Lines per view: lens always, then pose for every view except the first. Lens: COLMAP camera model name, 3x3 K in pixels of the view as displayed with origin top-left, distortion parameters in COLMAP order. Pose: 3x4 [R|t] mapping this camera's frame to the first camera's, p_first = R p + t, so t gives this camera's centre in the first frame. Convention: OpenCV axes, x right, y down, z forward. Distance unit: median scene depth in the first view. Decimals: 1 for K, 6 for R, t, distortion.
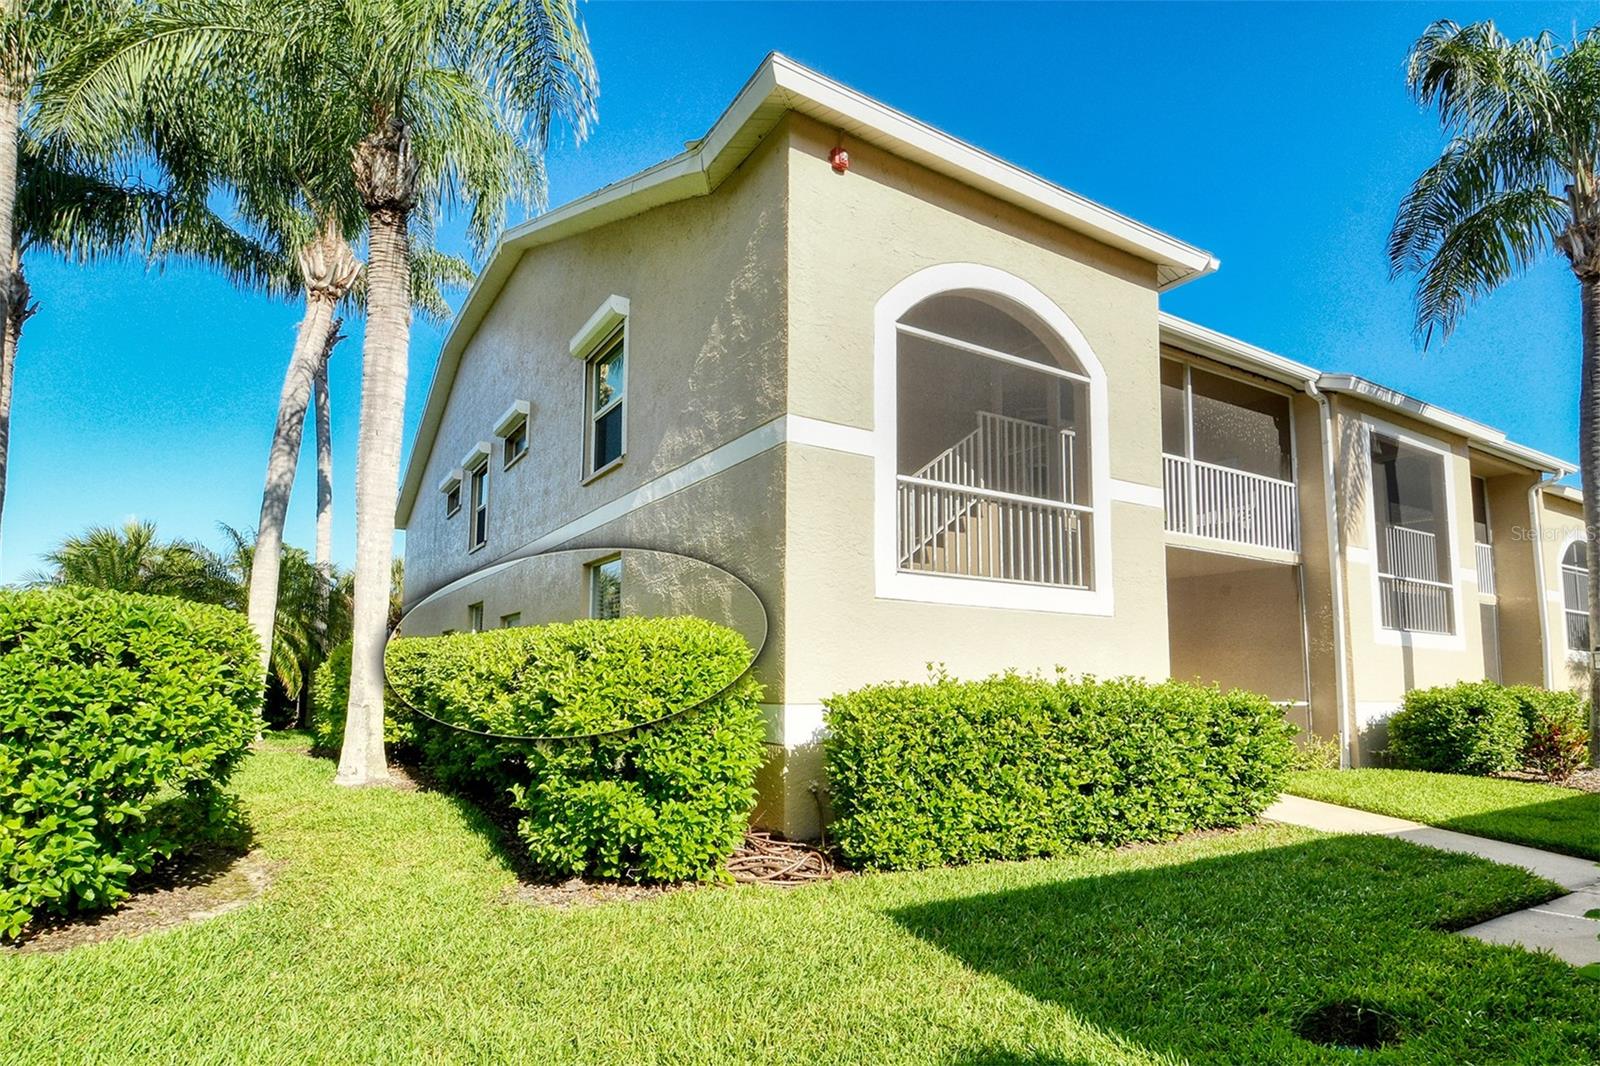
lens RADIAL K [[822.0, 0, 799.0], [0, 822.0, 552.0], [0, 0, 1]] dist [0.002922, -0.010660]
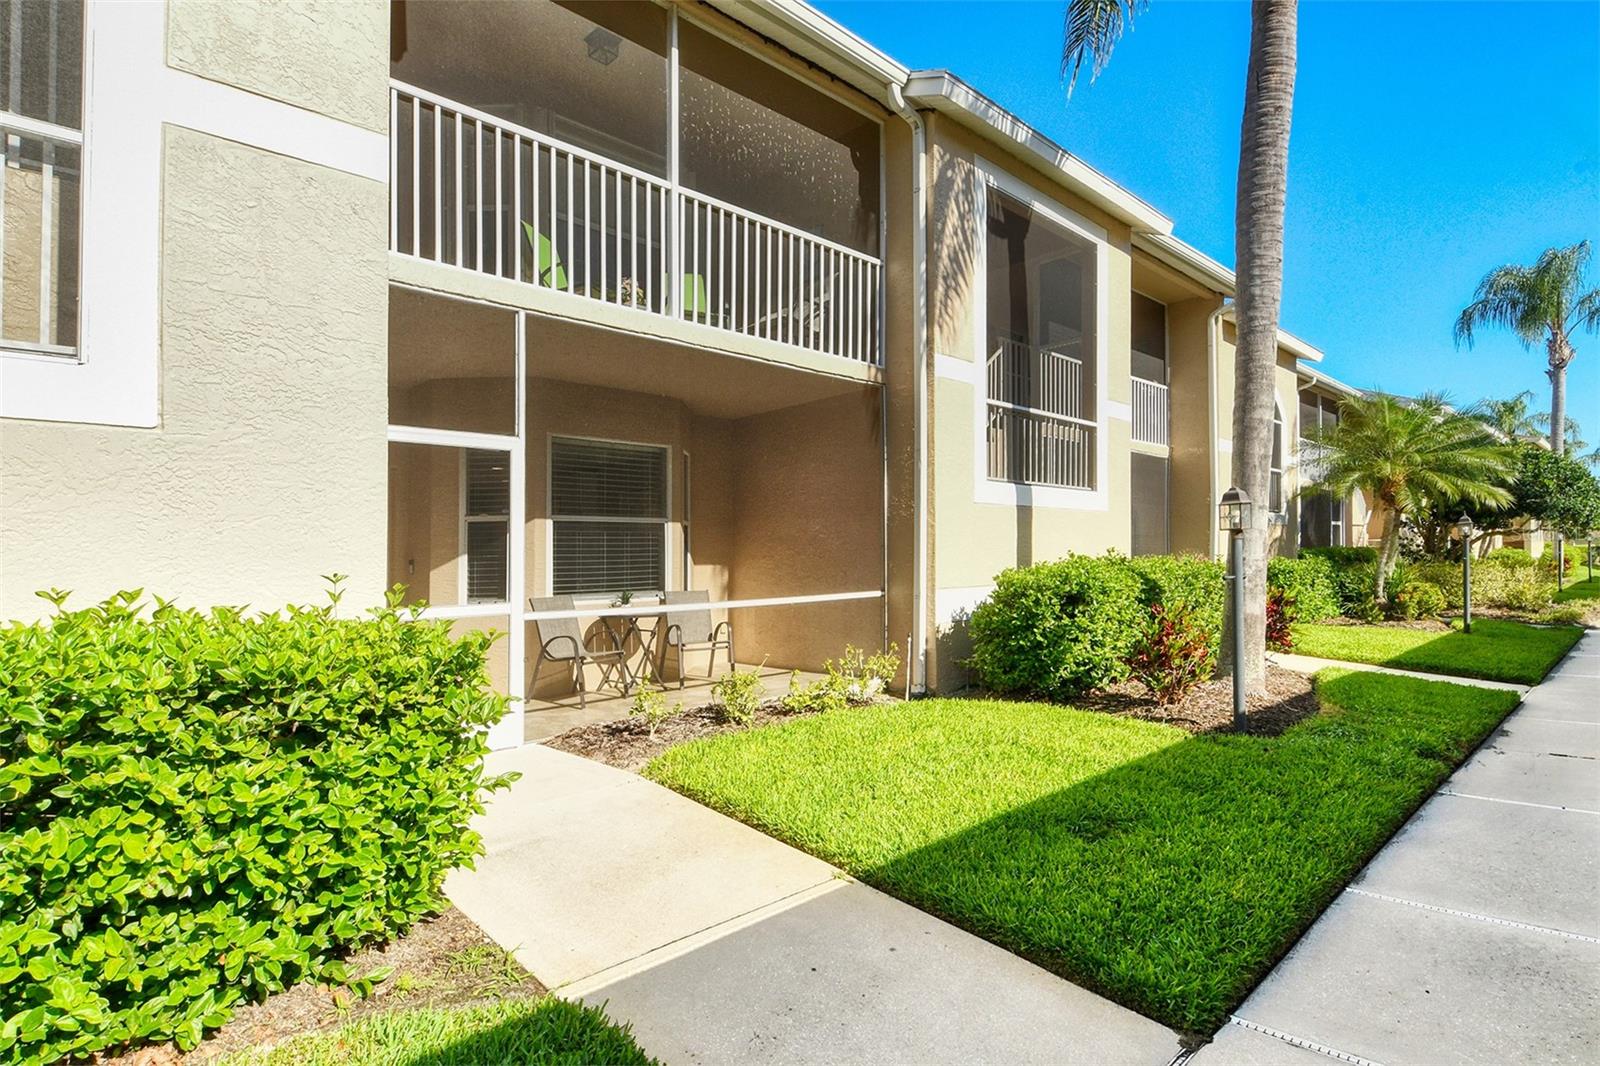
lens RADIAL K [[849.1, 0, 851.9], [0, 849.1, 530.4], [0, 0, 1]] dist [0.001427, -0.000596]
pose [[0.957863, -0.025152, 0.286123, 0.395663], [-0.008771, 0.993132, 0.116666, 0.053277], [-0.287092, -0.114260, 0.951064, 0.353541]]
